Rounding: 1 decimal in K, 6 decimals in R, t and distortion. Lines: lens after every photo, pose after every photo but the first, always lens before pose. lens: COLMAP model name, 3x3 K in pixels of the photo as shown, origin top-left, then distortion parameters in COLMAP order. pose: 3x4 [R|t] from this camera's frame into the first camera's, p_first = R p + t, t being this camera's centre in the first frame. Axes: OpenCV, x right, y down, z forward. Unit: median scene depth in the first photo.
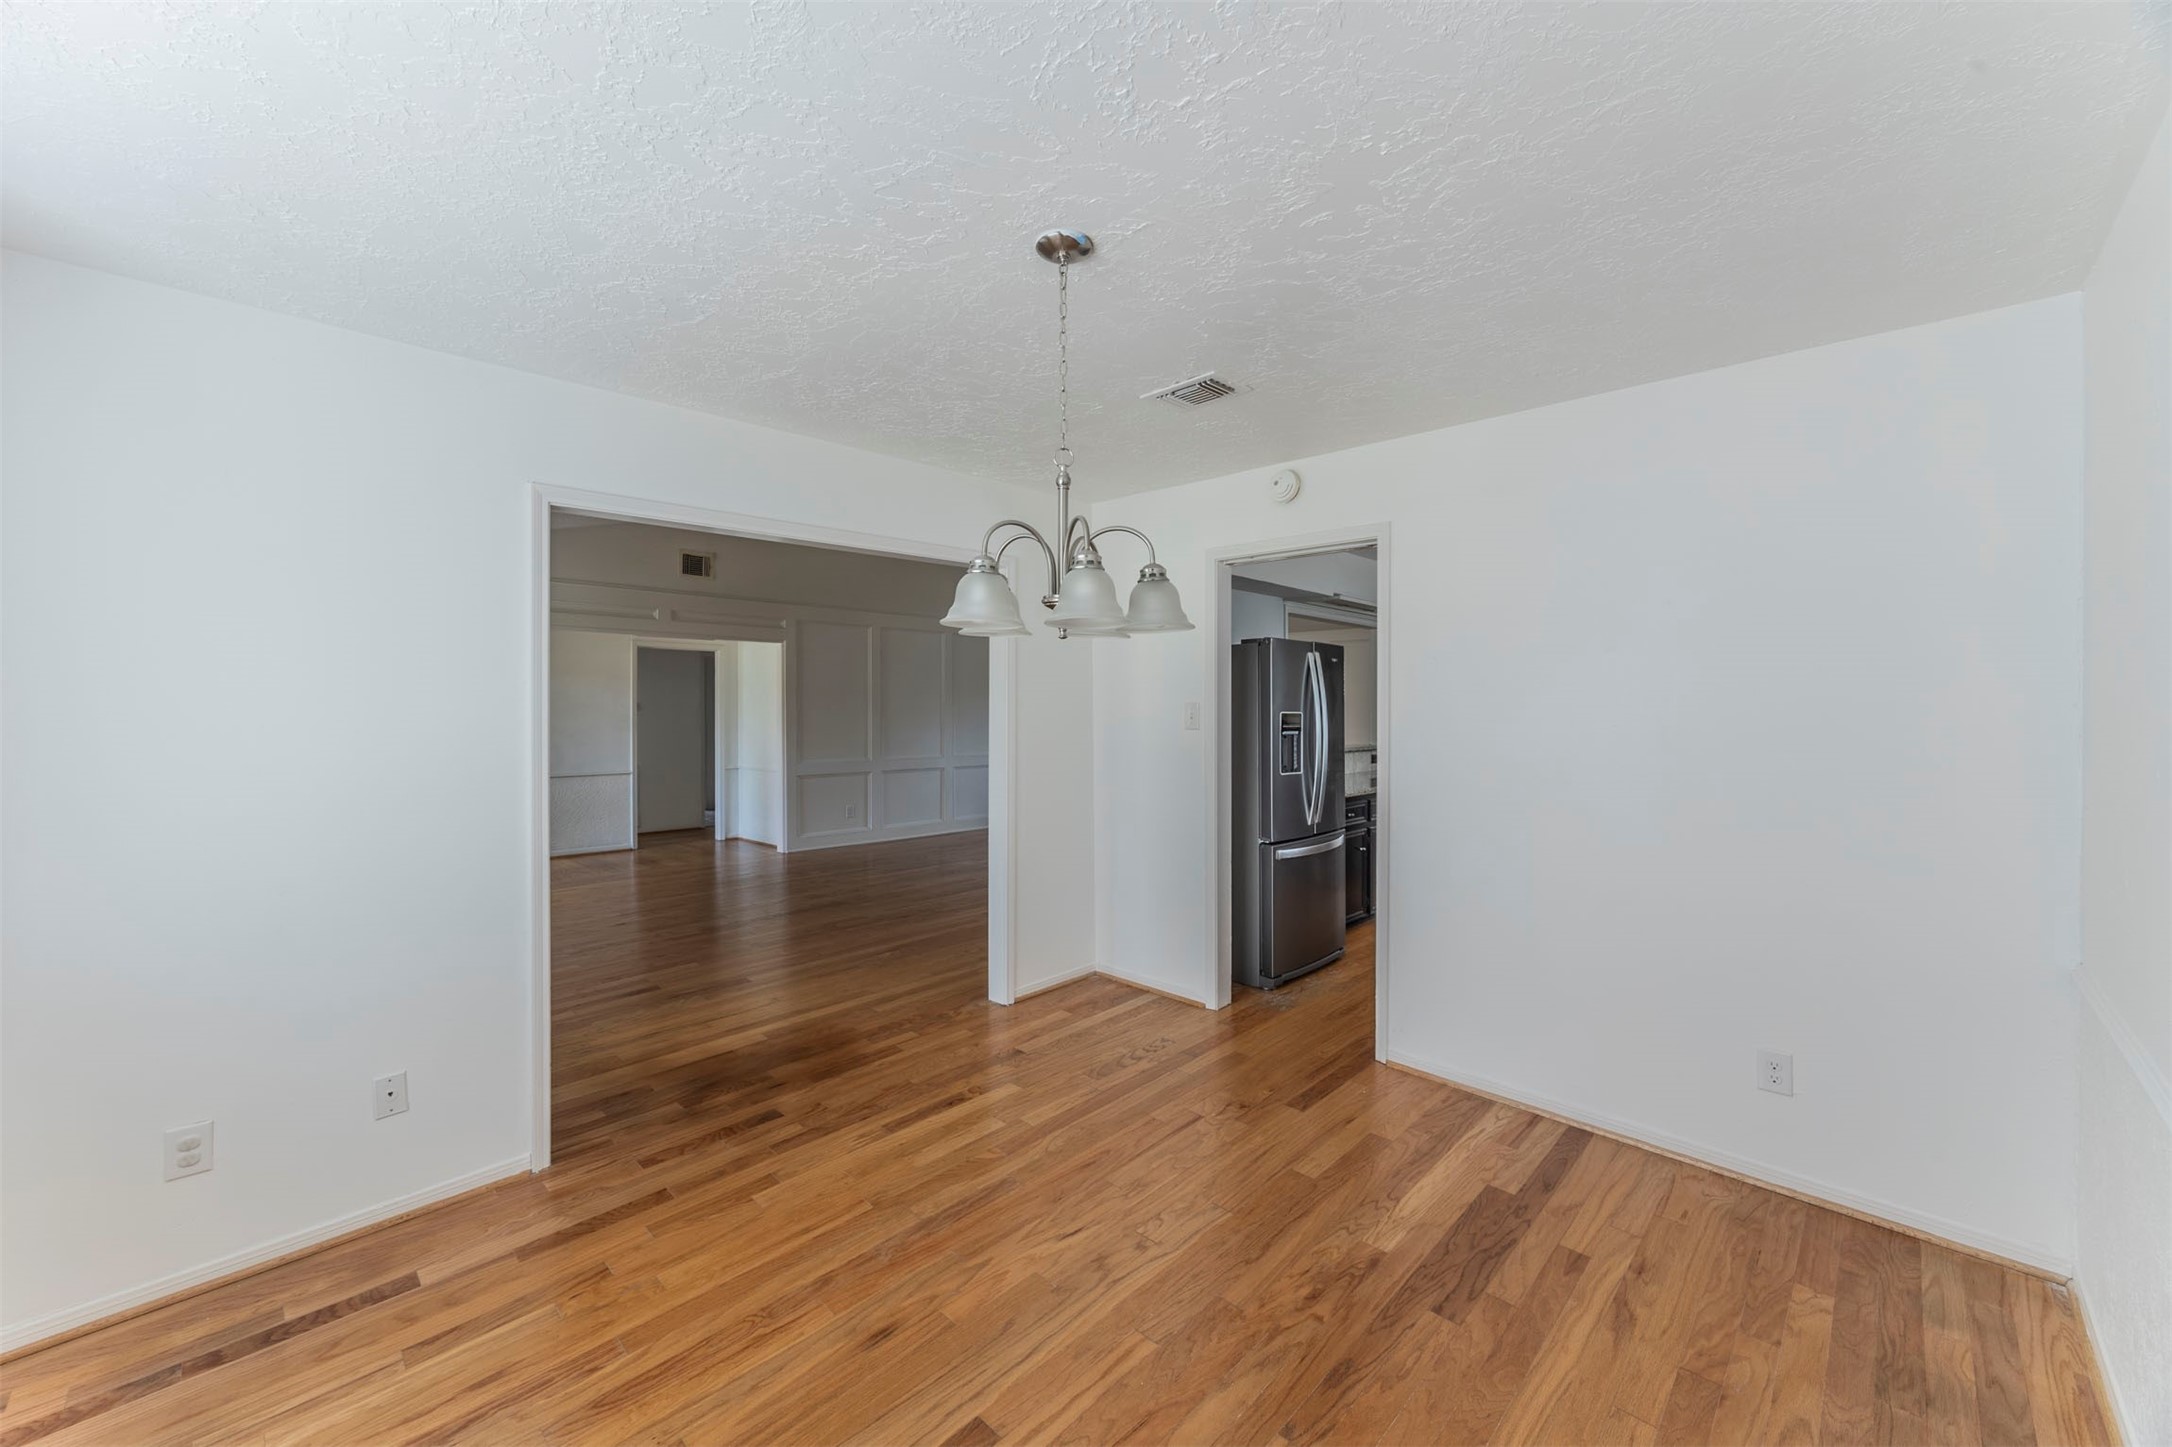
lens RADIAL K [[835.9, 0, 1031.8], [0, 835.9, 713.5], [0, 0, 1]] dist [-0.001054, 0.000025]
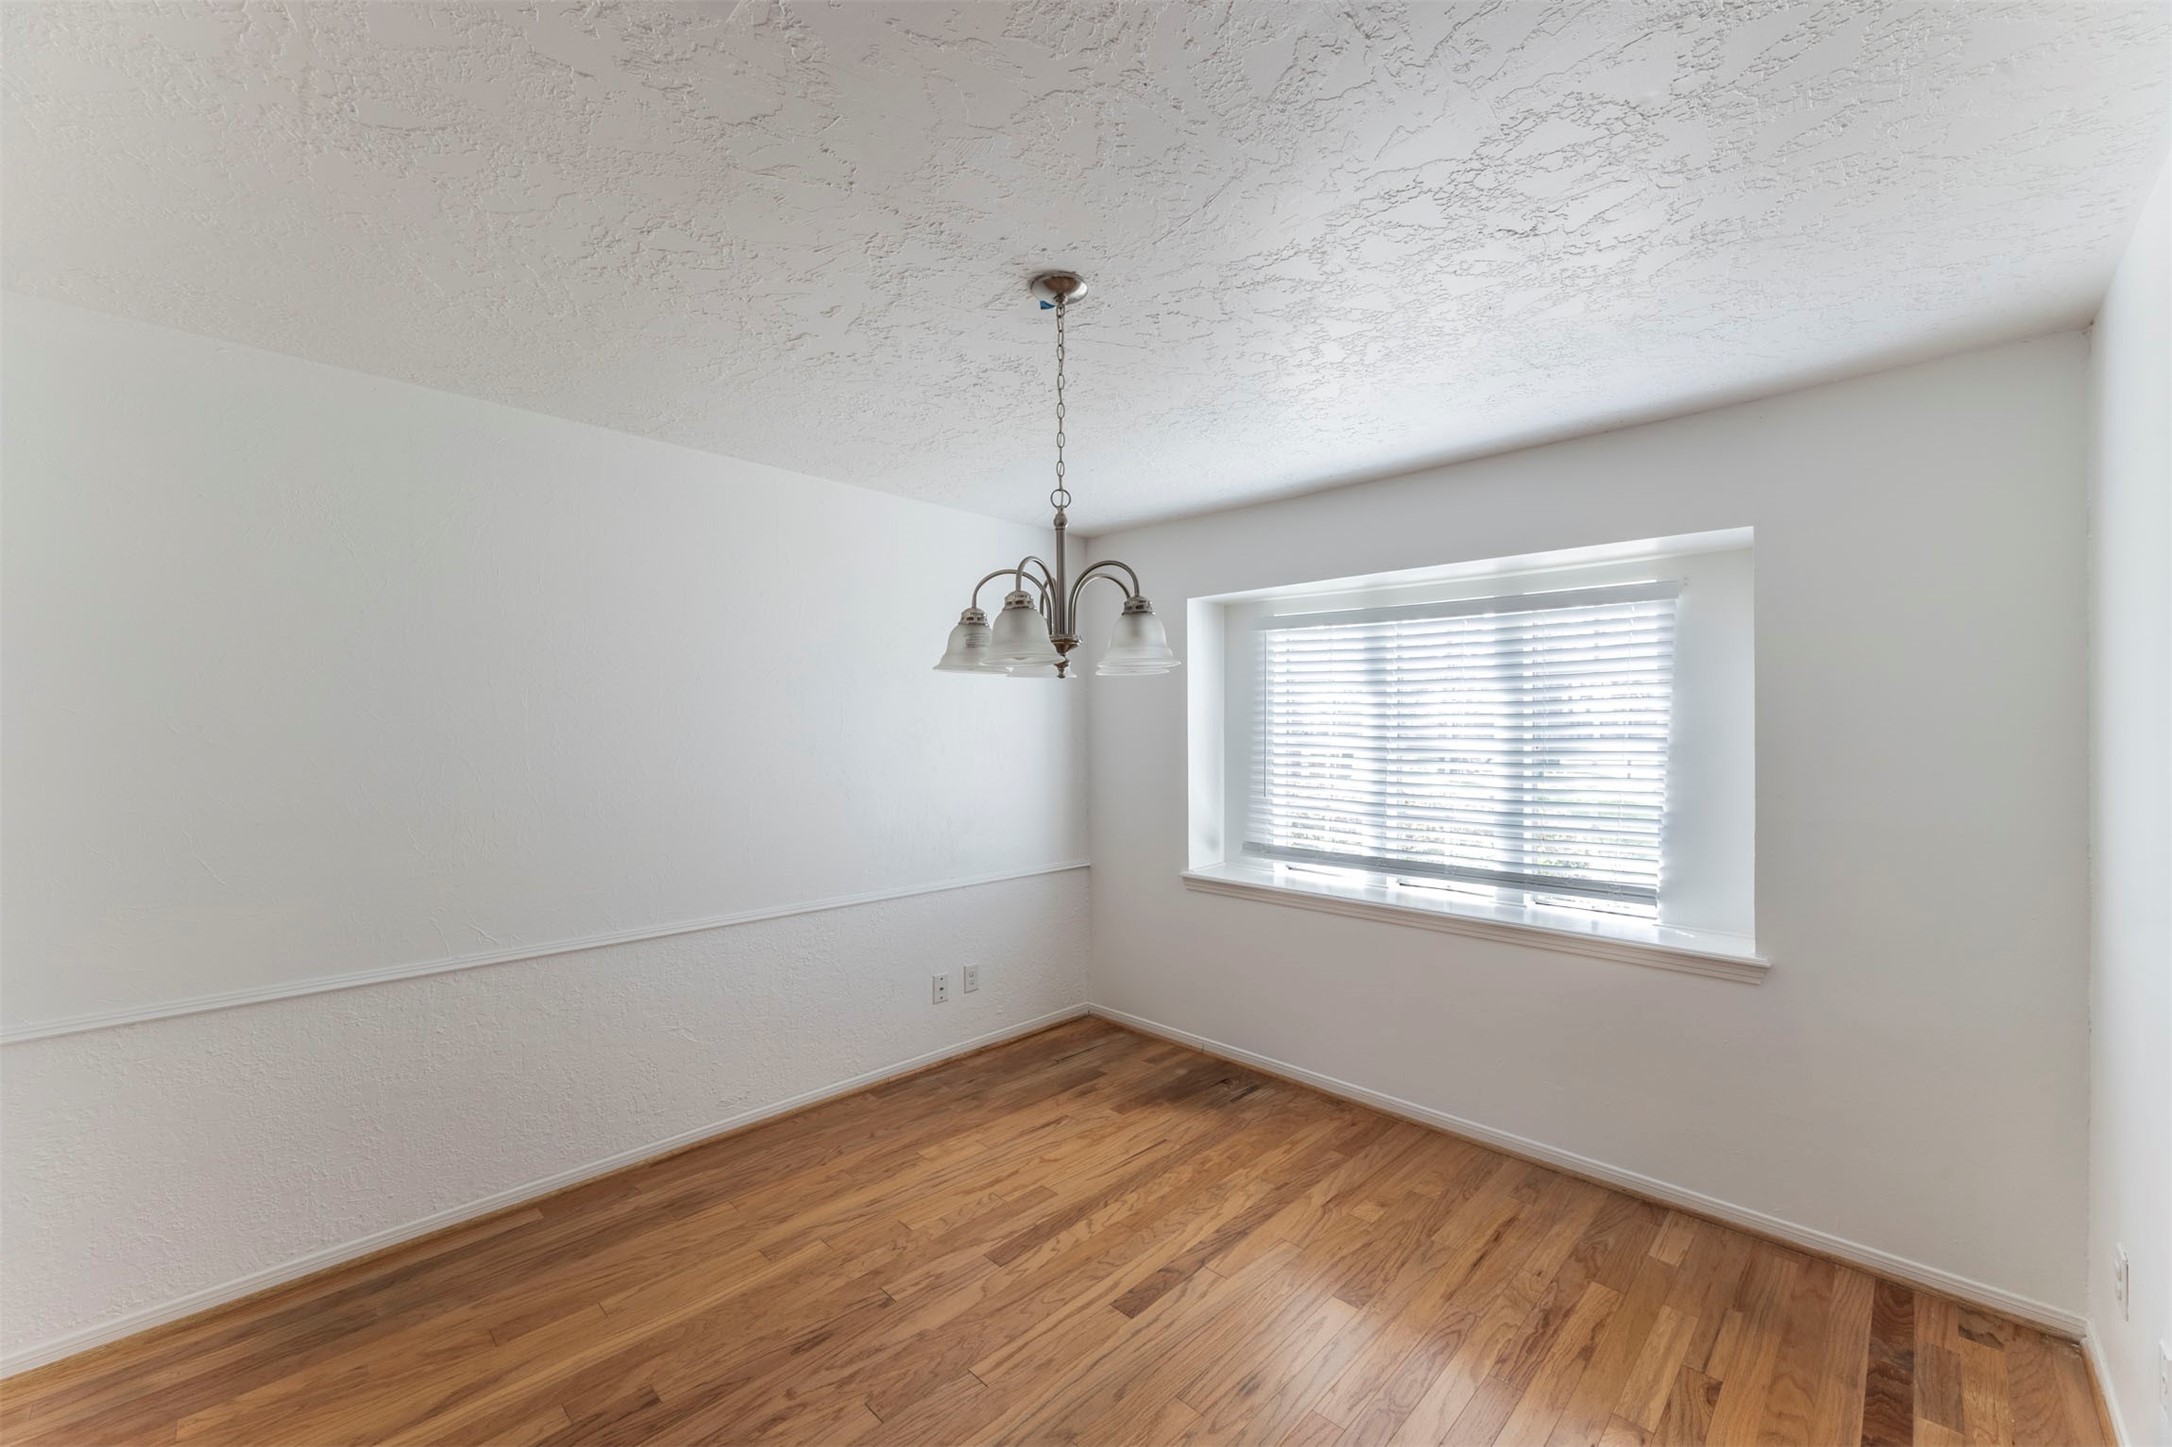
lens RADIAL K [[849.3, 0, 1078.7], [0, 849.3, 728.6], [0, 0, 1]] dist [-0.000836, -0.000196]
pose [[-0.998415, 0.001340, -0.056258, 0.045087], [0.000820, 0.999957, 0.009272, -0.020123], [0.056268, 0.009211, -0.998373, 1.229038]]
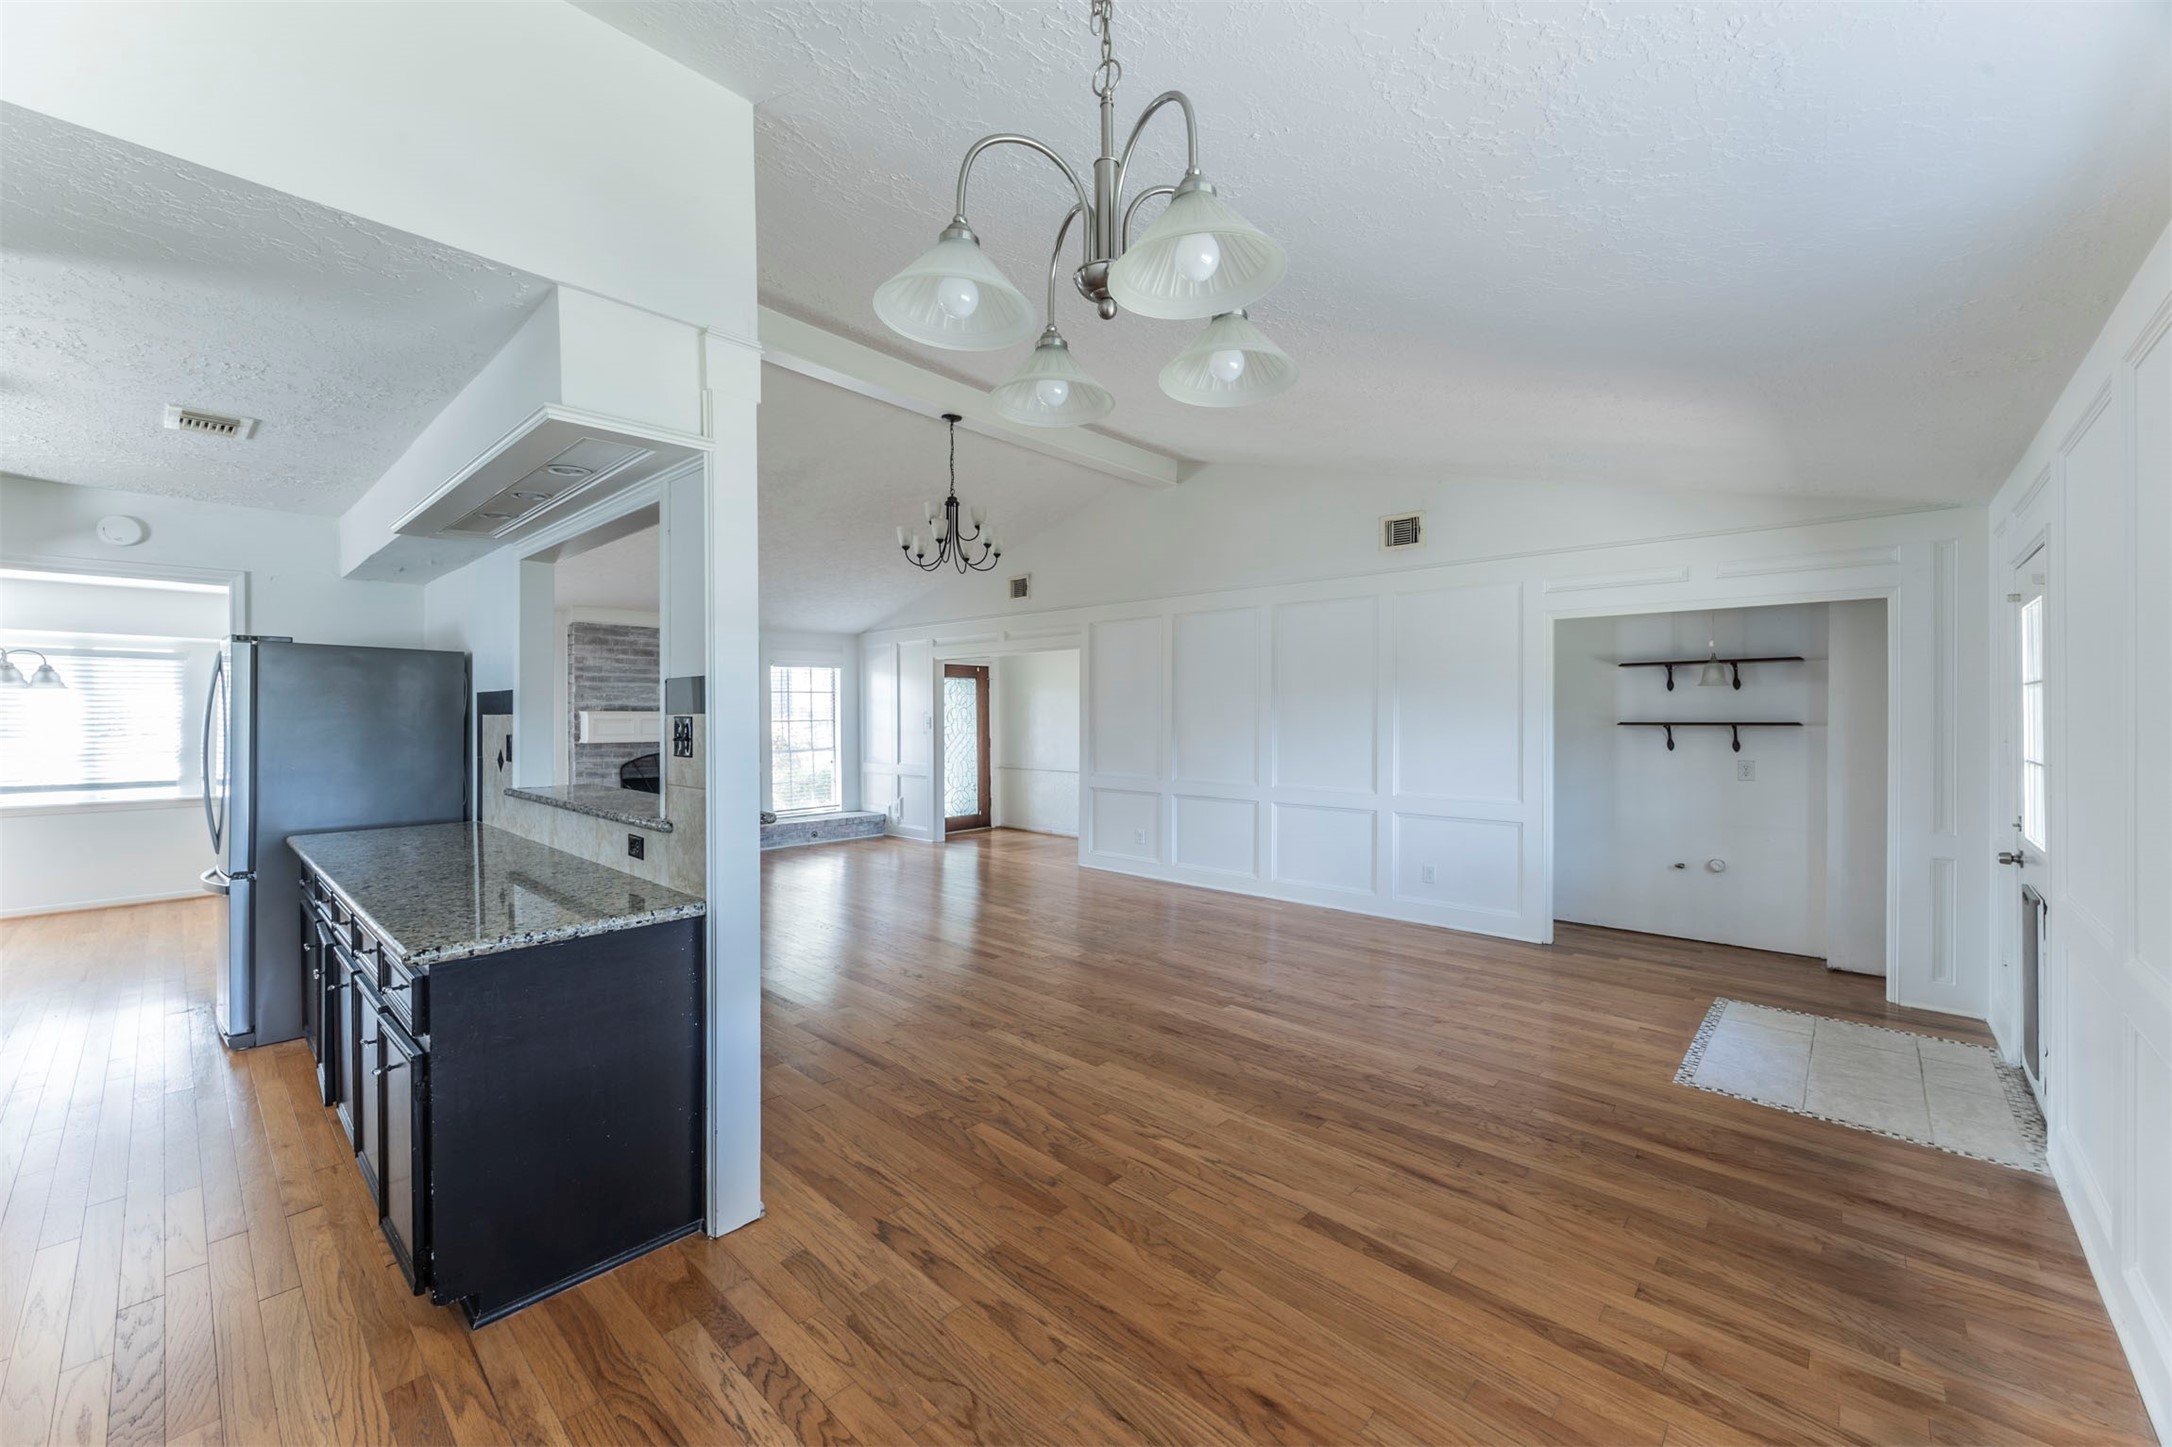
lens RADIAL K [[836.0, 0, 1086.0], [0, 836.0, 723.5], [0, 0, 1]] dist [0.000715, -0.000174]
pose [[0.107556, 0.013078, -0.994113, 1.902544], [-0.005990, 0.999904, 0.012506, -0.027287], [0.994181, 0.004609, 0.107624, 2.547360]]
